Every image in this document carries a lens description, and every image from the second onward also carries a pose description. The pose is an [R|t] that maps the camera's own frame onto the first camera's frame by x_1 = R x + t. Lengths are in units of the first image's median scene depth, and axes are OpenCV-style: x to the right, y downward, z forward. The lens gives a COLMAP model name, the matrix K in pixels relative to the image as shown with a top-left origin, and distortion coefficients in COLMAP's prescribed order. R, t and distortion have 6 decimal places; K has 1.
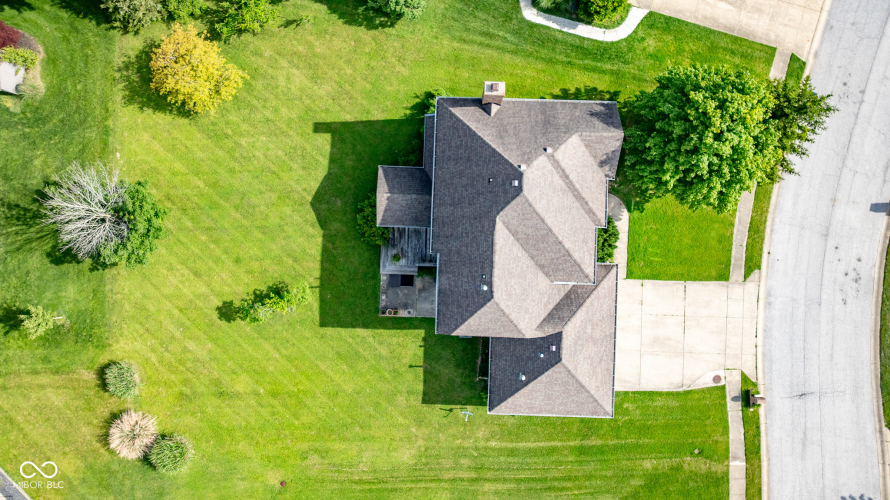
lens RADIAL K [[629.9, 0, 445.0], [0, 629.9, 250.0], [0, 0, 1]] dist [-0.053033, 0.064986]
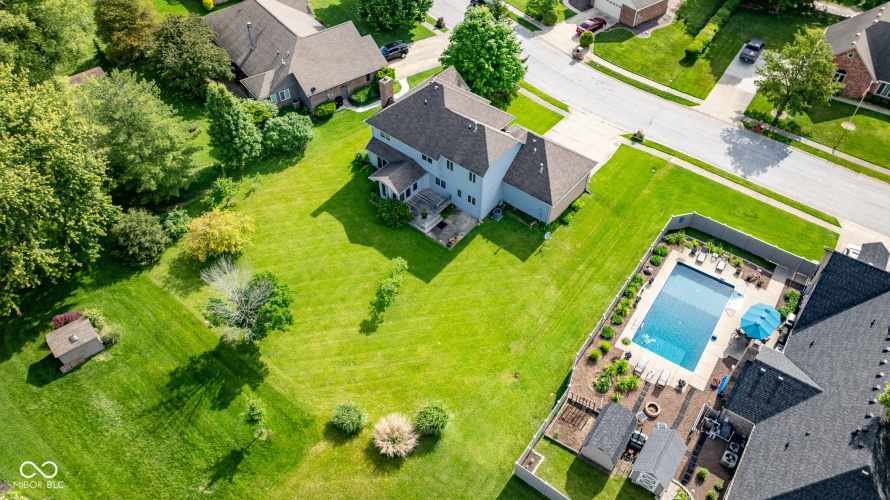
lens RADIAL K [[629.9, 0, 445.0], [0, 629.9, 250.0], [0, 0, 1]] dist [-0.053033, 0.064986]
pose [[0.616644, -0.581887, 0.530244, -0.805356], [0.787210, 0.461907, -0.408586, 0.631534], [-0.007173, 0.669365, 0.742899, 0.024450]]
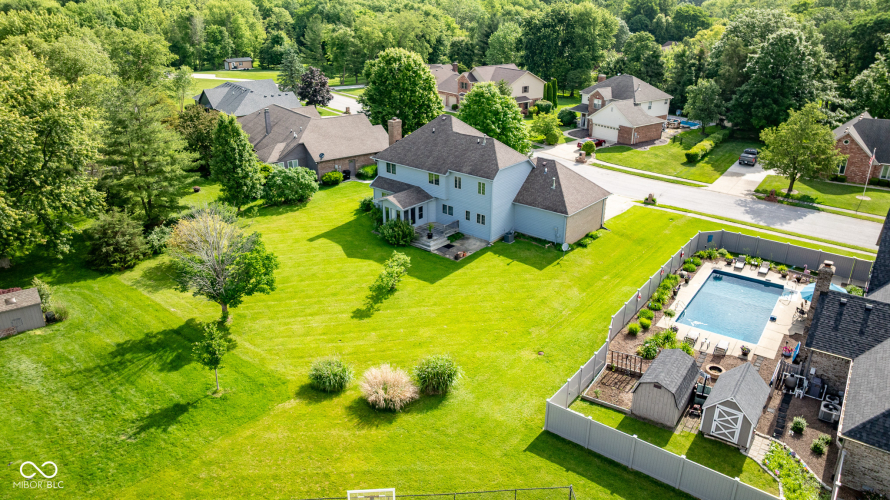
lens RADIAL K [[629.9, 0, 445.0], [0, 629.9, 250.0], [0, 0, 1]] dist [-0.053033, 0.064986]
pose [[0.624385, -0.300422, 0.721034, -0.962567], [0.781023, 0.254412, -0.570331, 0.752392], [-0.012100, 0.919250, 0.393488, 0.513369]]
